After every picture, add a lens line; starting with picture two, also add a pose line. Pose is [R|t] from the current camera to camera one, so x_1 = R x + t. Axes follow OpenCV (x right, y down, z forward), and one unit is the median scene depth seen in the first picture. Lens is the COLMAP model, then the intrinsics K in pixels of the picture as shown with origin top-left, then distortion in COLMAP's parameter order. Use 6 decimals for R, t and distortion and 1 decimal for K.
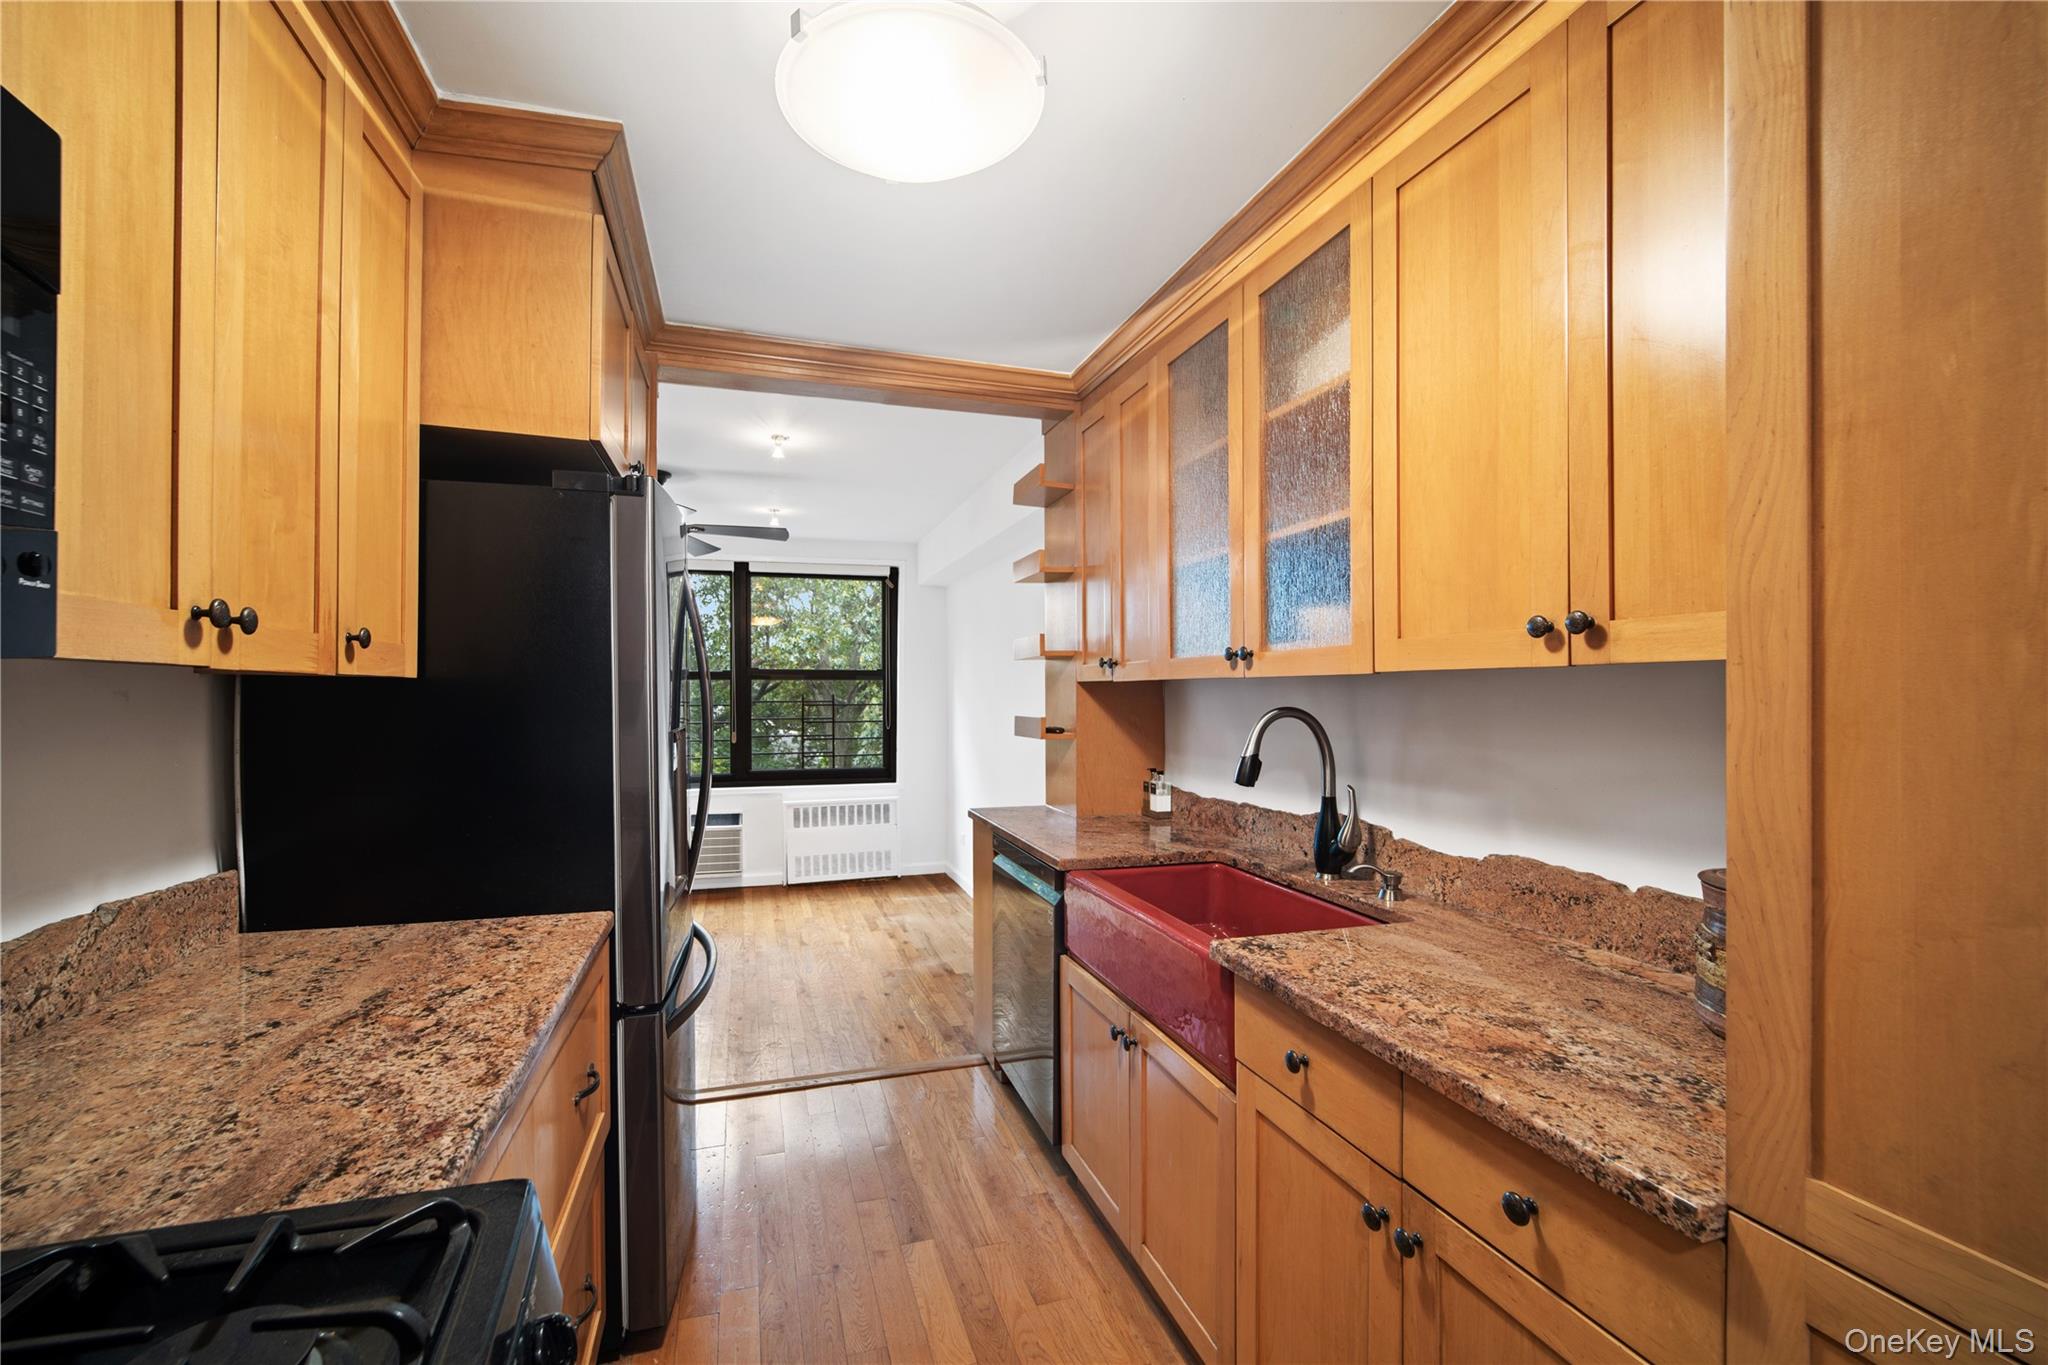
lens RADIAL K [[830.4, 0, 1010.8], [0, 830.4, 687.8], [0, 0, 1]] dist [-0.010553, 0.001806]
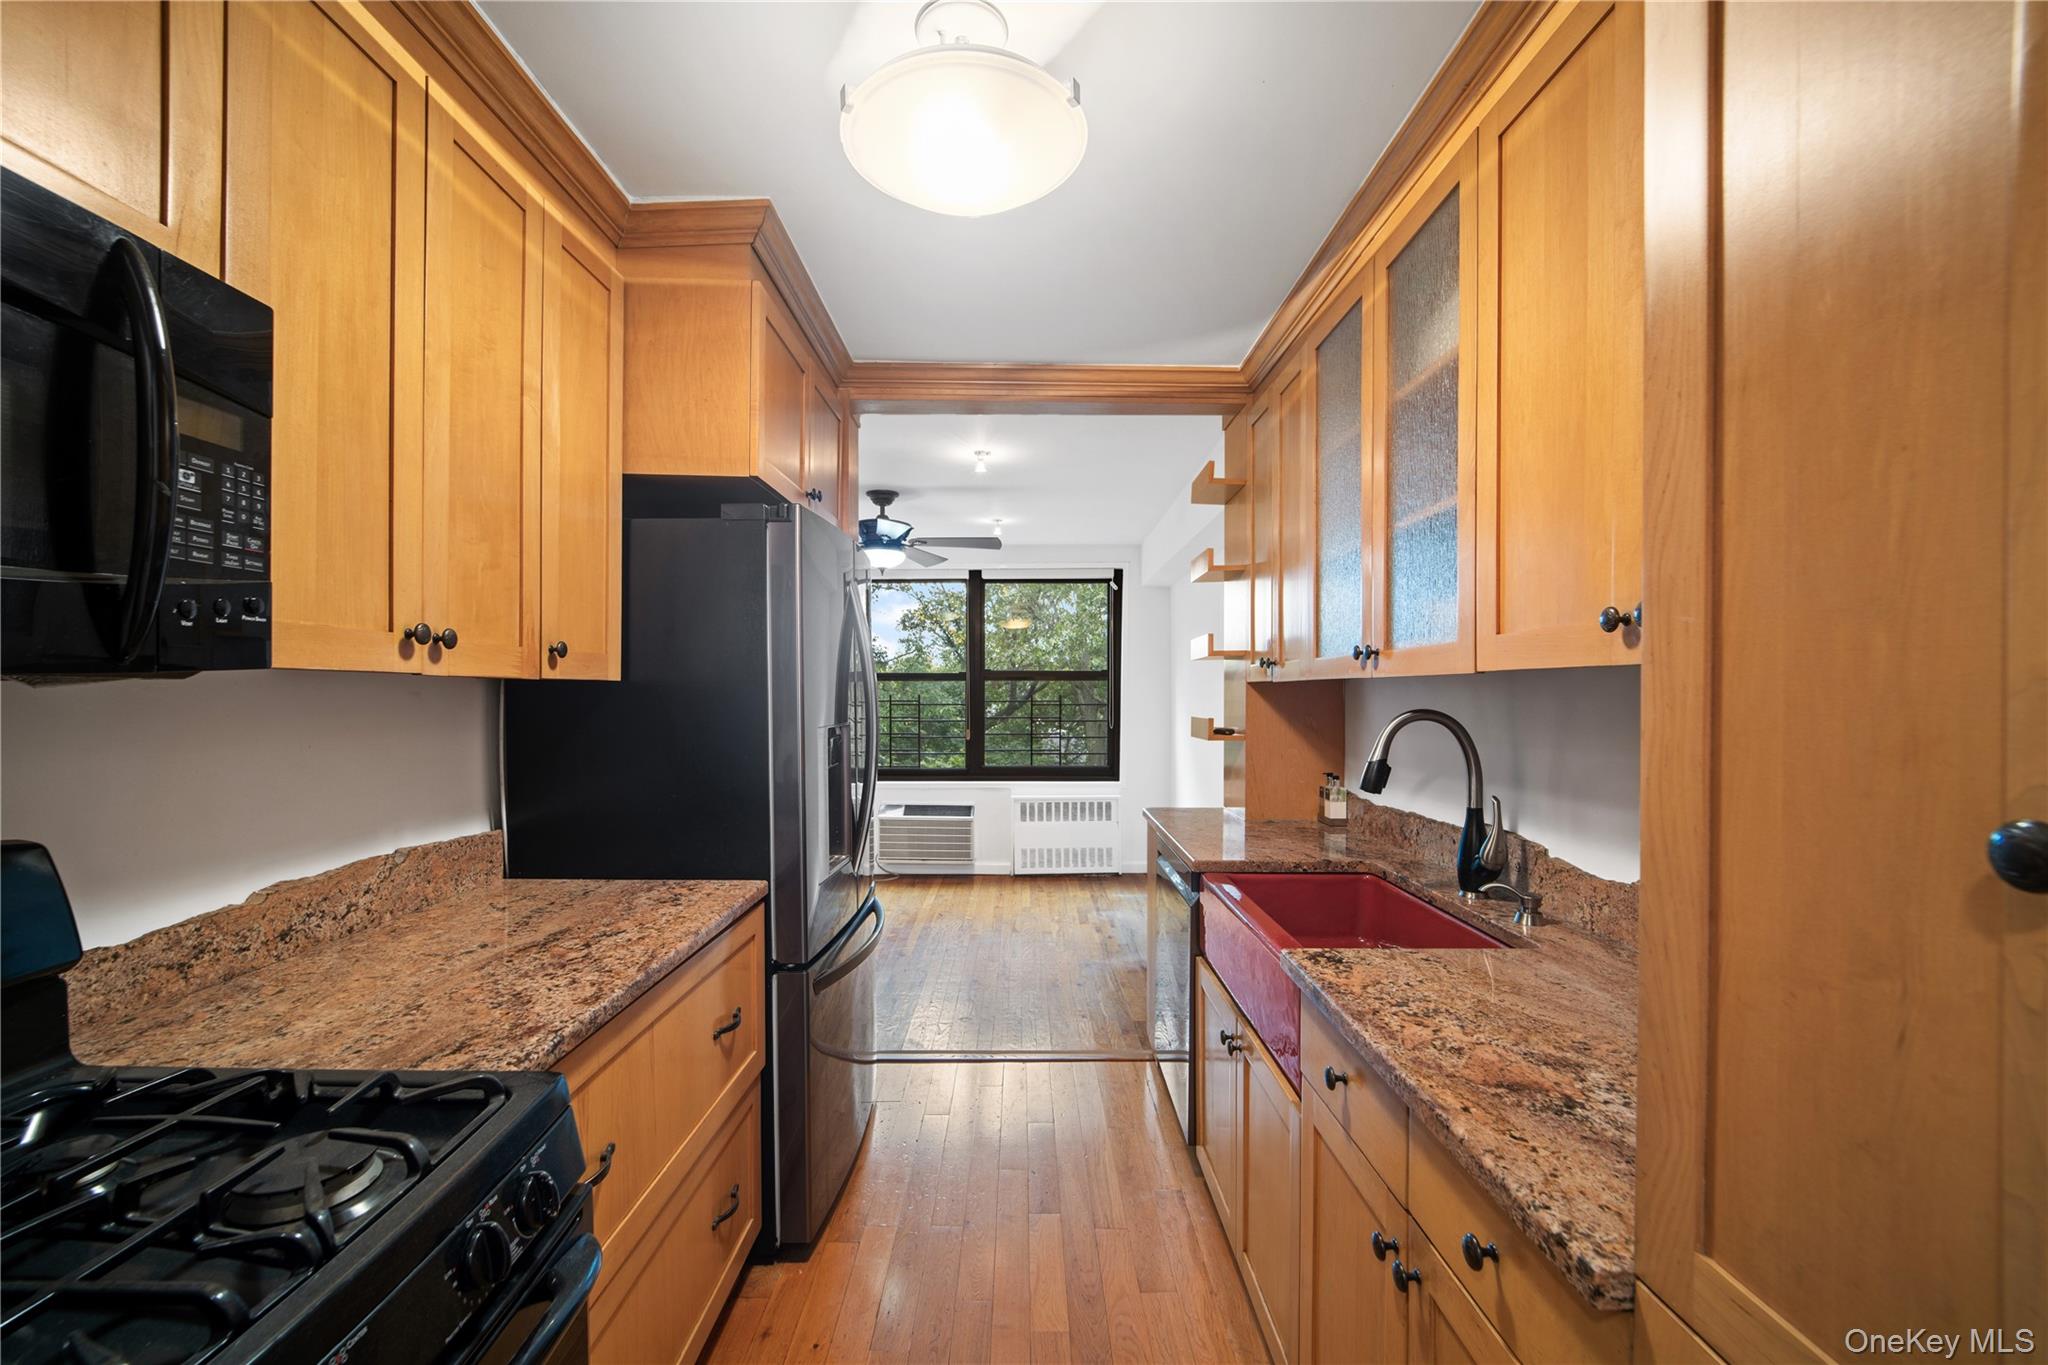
lens RADIAL K [[830.4, 0, 1043.7], [0, 830.4, 697.3], [0, 0, 1]] dist [-0.010553, 0.001806]
pose [[0.960970, 0.002885, -0.276636, 0.234760], [0.000225, 0.999937, 0.011211, -0.001118], [0.276651, -0.010836, 0.960909, -0.010165]]
